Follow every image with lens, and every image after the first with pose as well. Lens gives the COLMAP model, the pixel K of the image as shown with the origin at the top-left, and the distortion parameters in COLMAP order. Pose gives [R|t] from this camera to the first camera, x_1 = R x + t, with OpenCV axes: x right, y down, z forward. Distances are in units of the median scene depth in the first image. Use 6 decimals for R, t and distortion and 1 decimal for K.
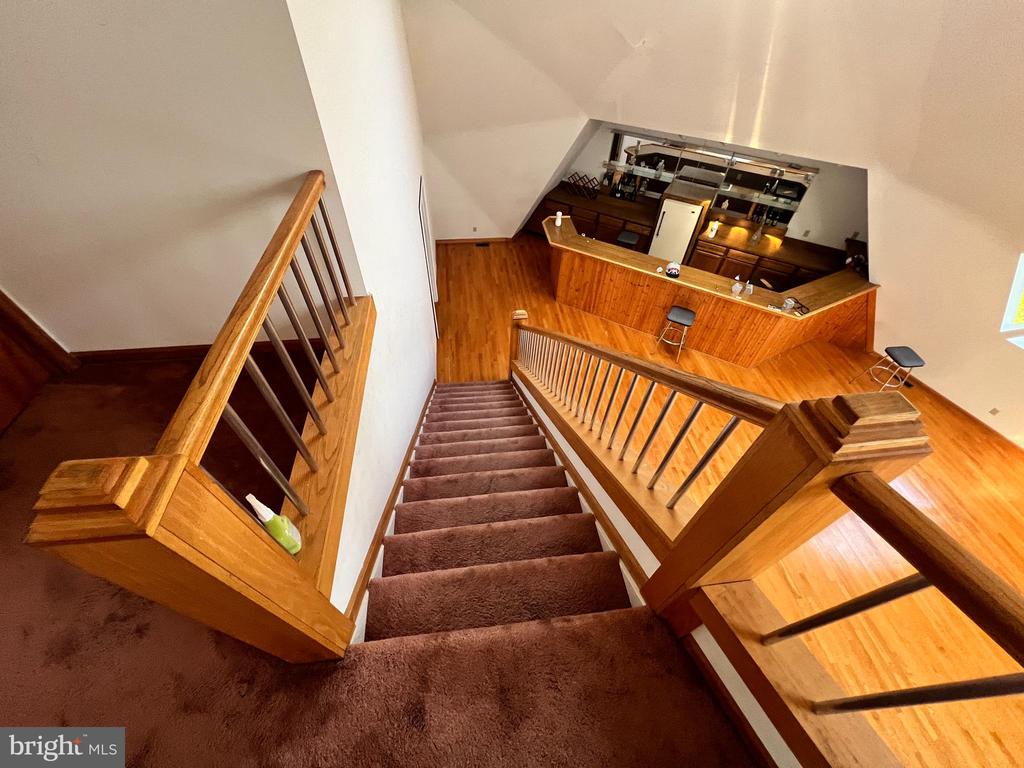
lens RADIAL K [[409.2, 0, 506.5], [0, 409.2, 383.4], [0, 0, 1]] dist [-0.003502, -0.000027]
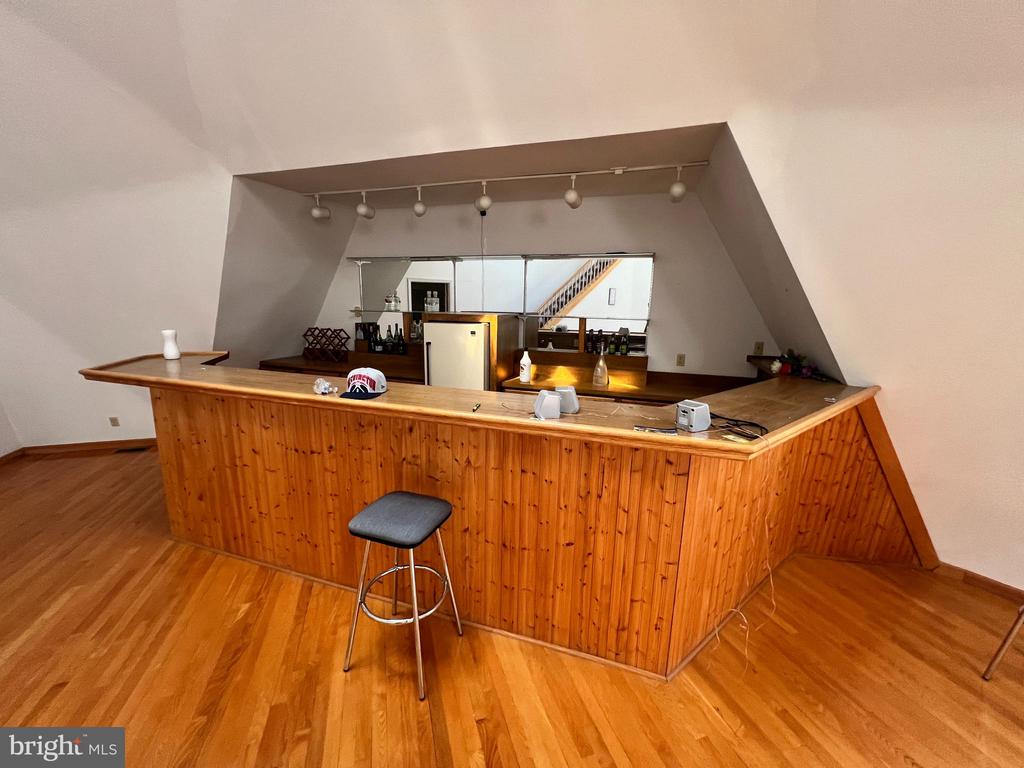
lens RADIAL K [[409.2, 0, 513.9], [0, 409.2, 381.8], [0, 0, 1]] dist [-0.003502, -0.000027]
pose [[0.980582, -0.038480, 0.192295, 0.418972], [0.146139, 0.797260, -0.585678, -0.048588], [-0.130772, 0.602408, 0.787403, 0.633606]]
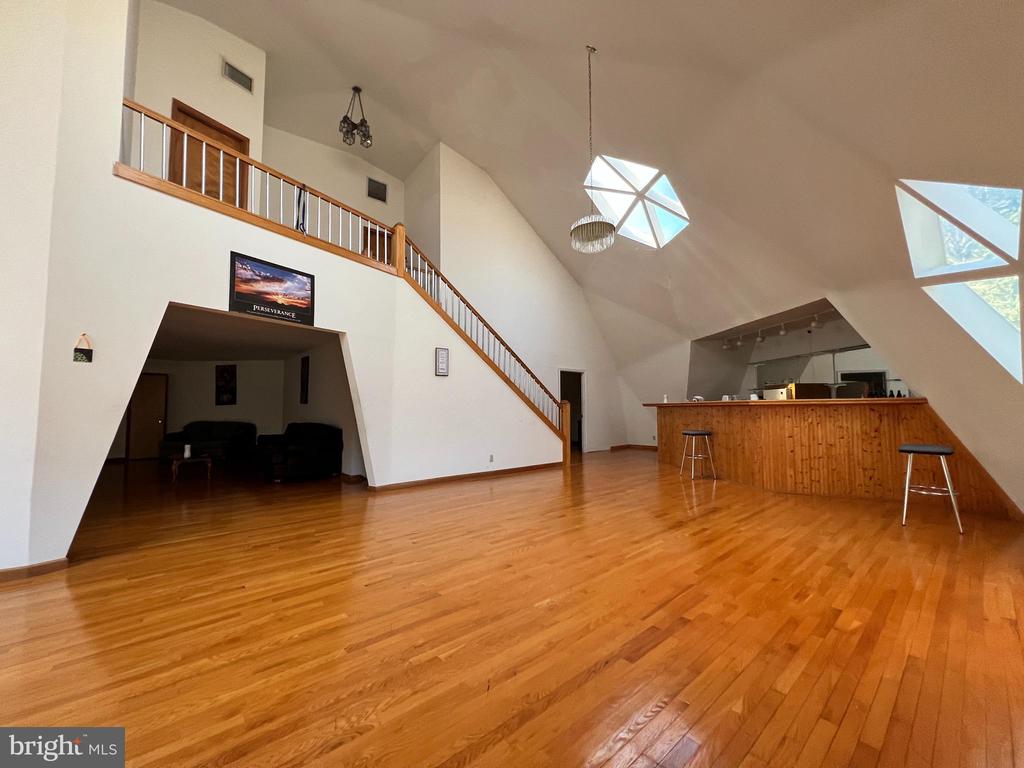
lens RADIAL K [[409.2, 0, 510.2], [0, 409.2, 388.0], [0, 0, 1]] dist [-0.003502, -0.000027]
pose [[0.564647, -0.070063, -0.822353, 0.971396], [-0.596750, 0.653653, -0.465433, 0.522589], [0.570143, 0.753545, 0.327273, 0.235655]]
